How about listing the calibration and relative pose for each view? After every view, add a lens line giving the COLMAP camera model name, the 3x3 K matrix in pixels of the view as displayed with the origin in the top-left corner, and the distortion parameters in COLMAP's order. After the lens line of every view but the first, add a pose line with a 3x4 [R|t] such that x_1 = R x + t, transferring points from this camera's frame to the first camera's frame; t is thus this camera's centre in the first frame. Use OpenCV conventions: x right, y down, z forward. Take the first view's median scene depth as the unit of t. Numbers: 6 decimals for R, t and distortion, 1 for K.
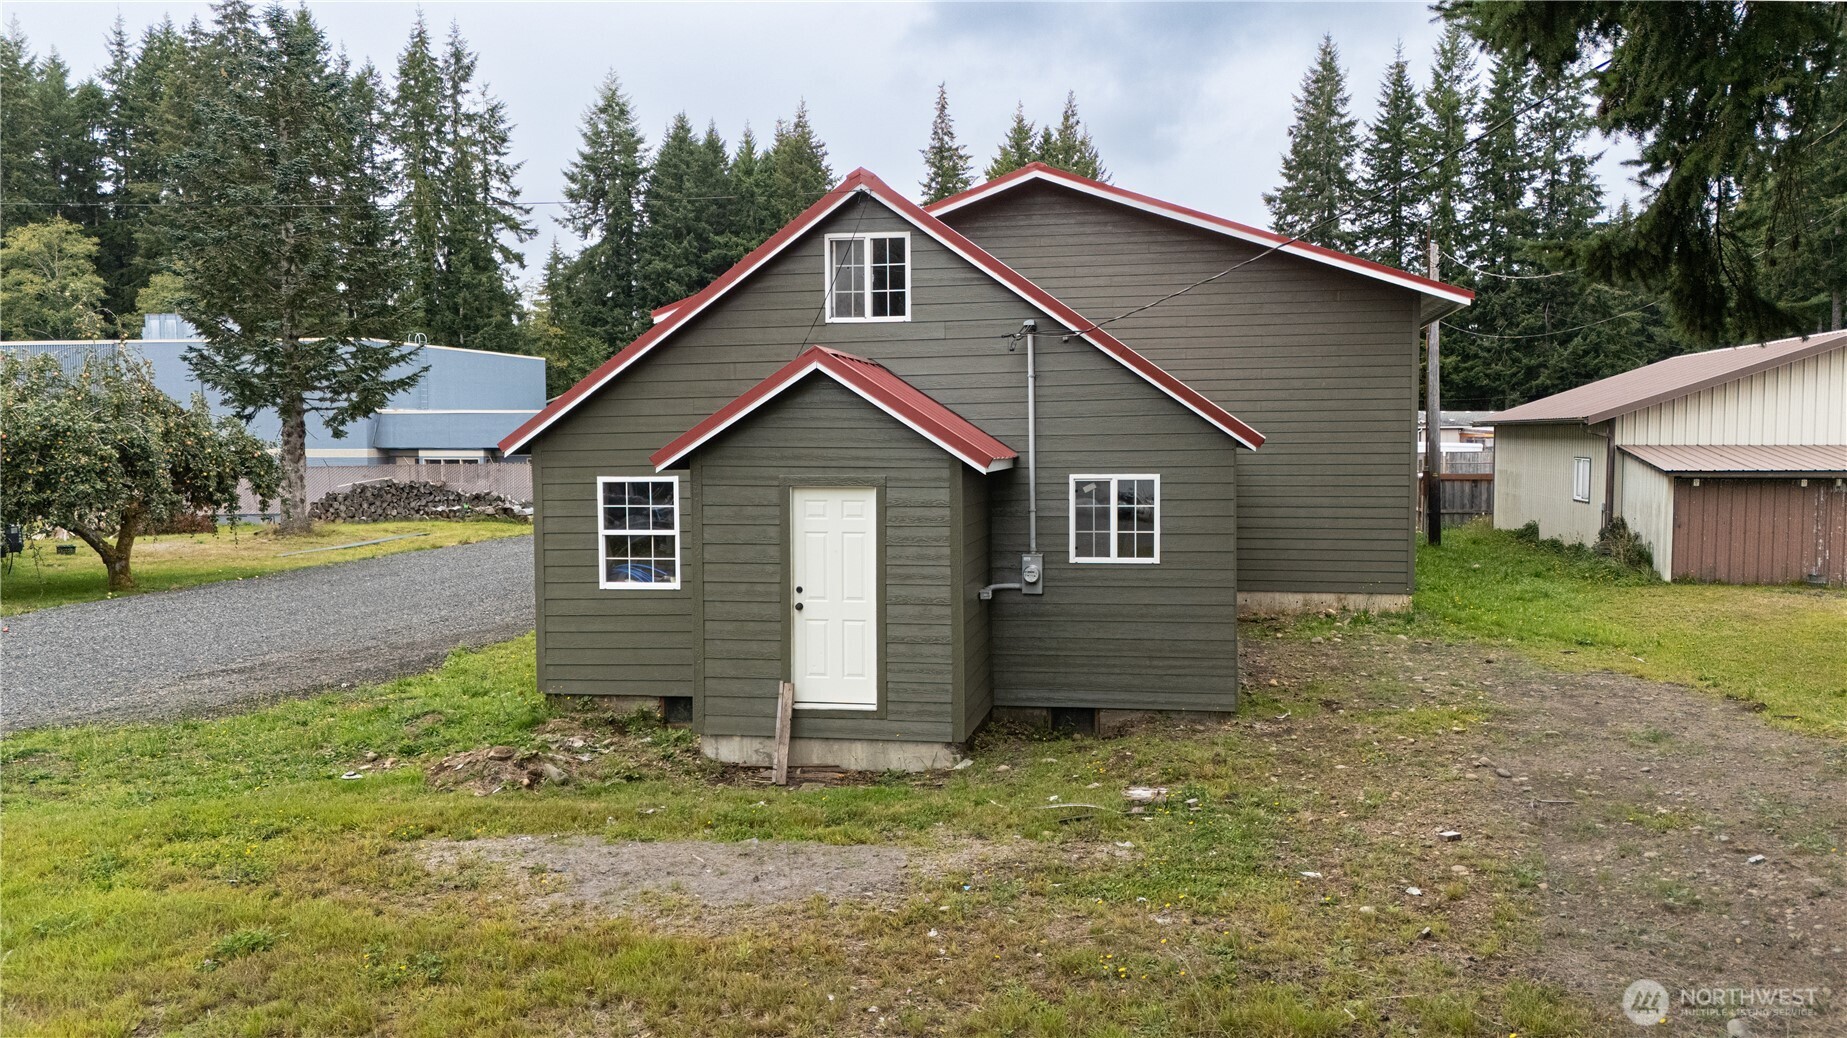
lens RADIAL K [[1348.8, 0, 925.7], [0, 1348.8, 486.0], [0, 0, 1]] dist [0.074467, -0.001856]
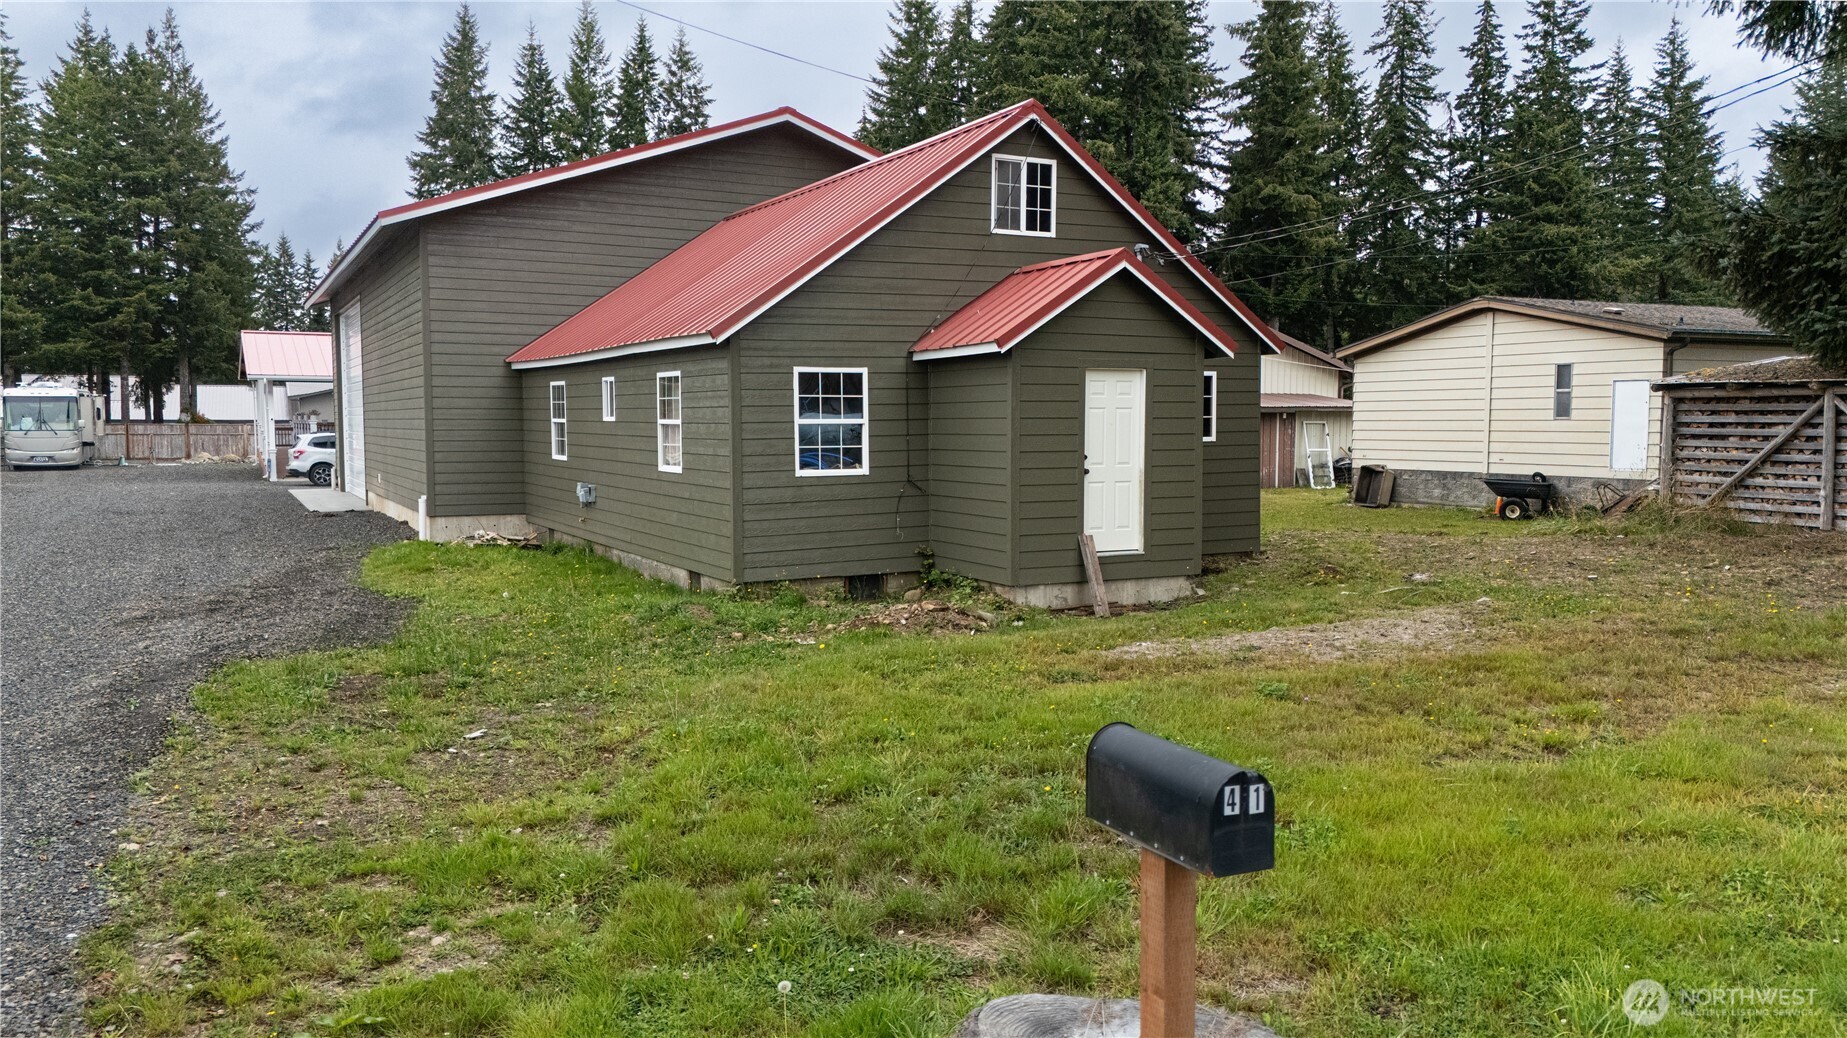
lens RADIAL K [[1378.8, 0, 923.5], [0, 1378.8, 519.0], [0, 0, 1]] dist [0.004252, 0.004864]
pose [[0.786988, -0.041305, 0.615585, -0.806108], [0.020524, 0.998957, 0.040790, 0.067150], [-0.616627, -0.019467, 0.787014, 0.120594]]
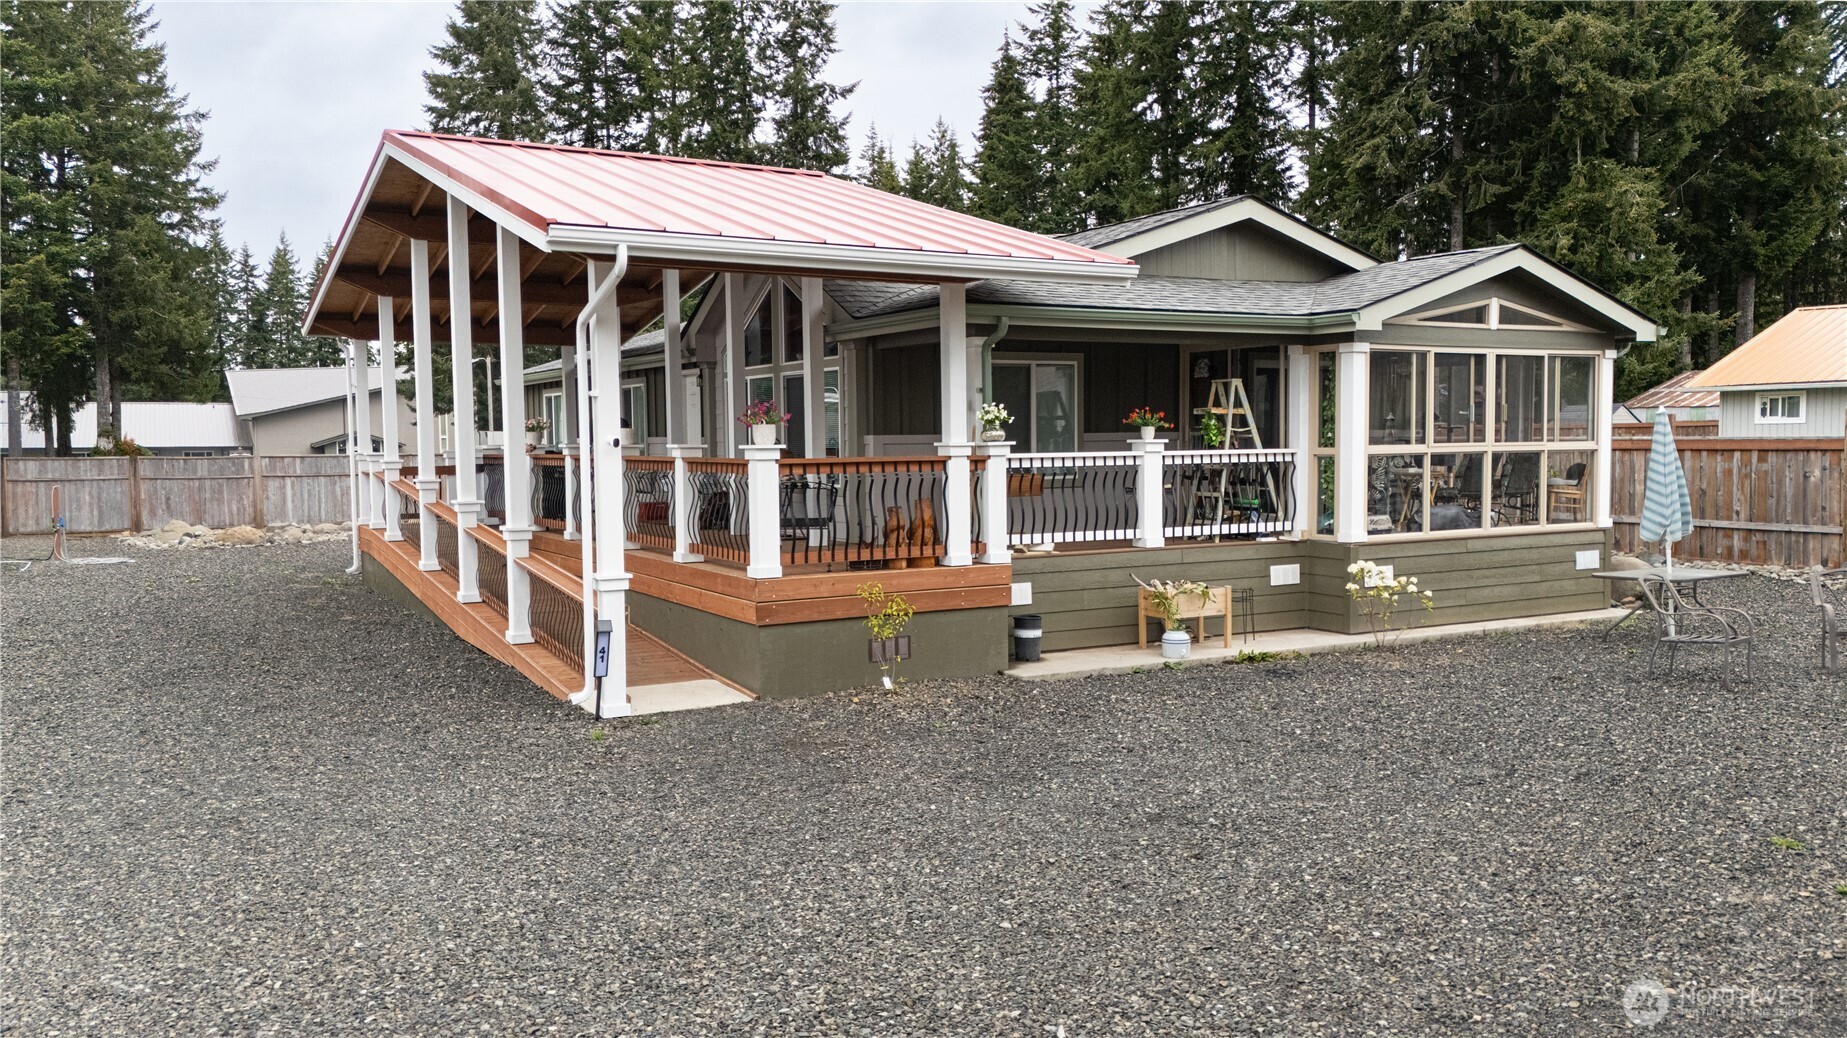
lens RADIAL K [[1420.7, 0, 928.3], [0, 1420.7, 528.7], [0, 0, 1]] dist [0.004528, -0.005045]
pose [[0.760380, -0.043313, 0.648033, -0.300483], [0.029946, 0.999051, 0.031637, -0.054784], [-0.648788, -0.004650, 0.760955, 3.342528]]
